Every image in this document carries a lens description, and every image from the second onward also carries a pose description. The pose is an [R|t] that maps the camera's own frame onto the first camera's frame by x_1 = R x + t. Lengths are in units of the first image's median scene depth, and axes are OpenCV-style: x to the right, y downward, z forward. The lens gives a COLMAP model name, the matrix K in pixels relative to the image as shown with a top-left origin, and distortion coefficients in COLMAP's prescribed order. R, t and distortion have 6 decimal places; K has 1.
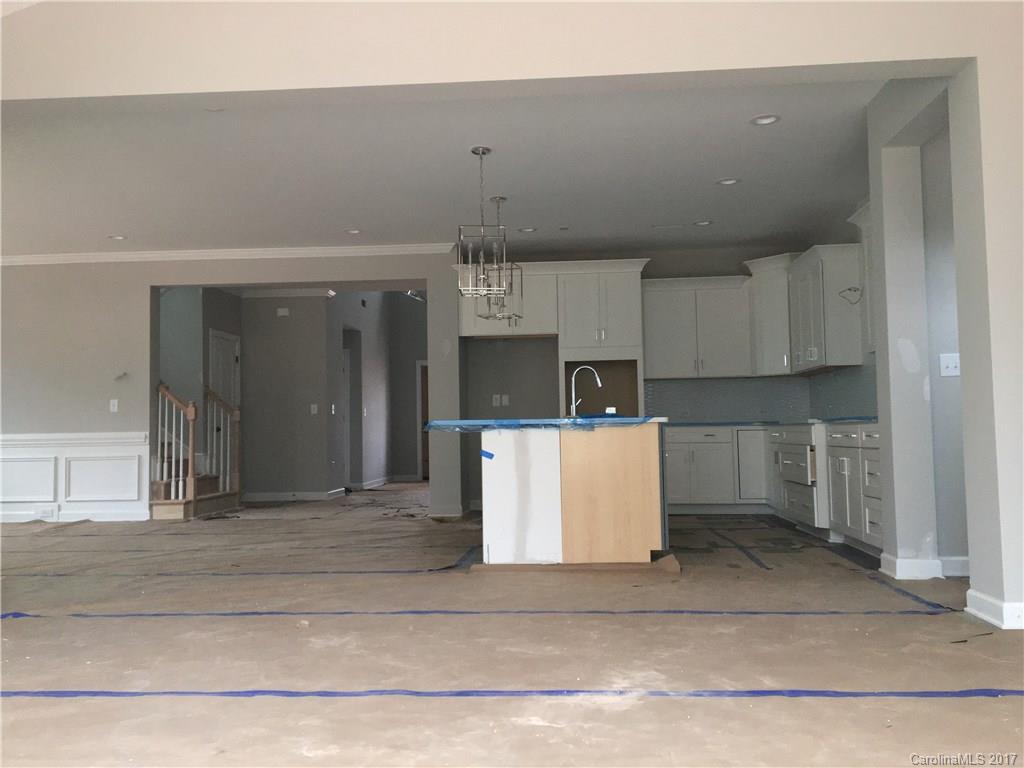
lens RADIAL K [[858.7, 0, 513.5], [0, 858.7, 380.1], [0, 0, 1]] dist [0.060528, -0.097622]
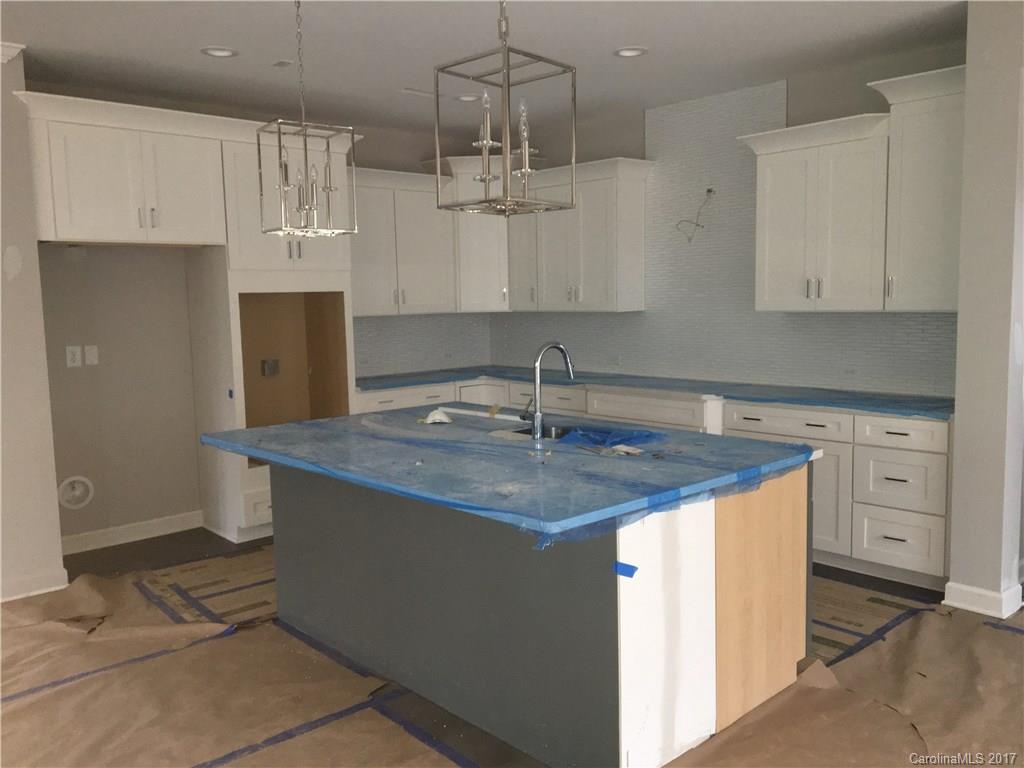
lens RADIAL K [[858.7, 0, 512.4], [0, 858.7, 387.6], [0, 0, 1]] dist [0.060528, -0.097622]
pose [[0.679151, -0.078266, 0.729814, -0.254451], [-0.035260, 0.989672, 0.138945, -0.047265], [-0.733152, -0.120098, 0.669377, 0.457031]]
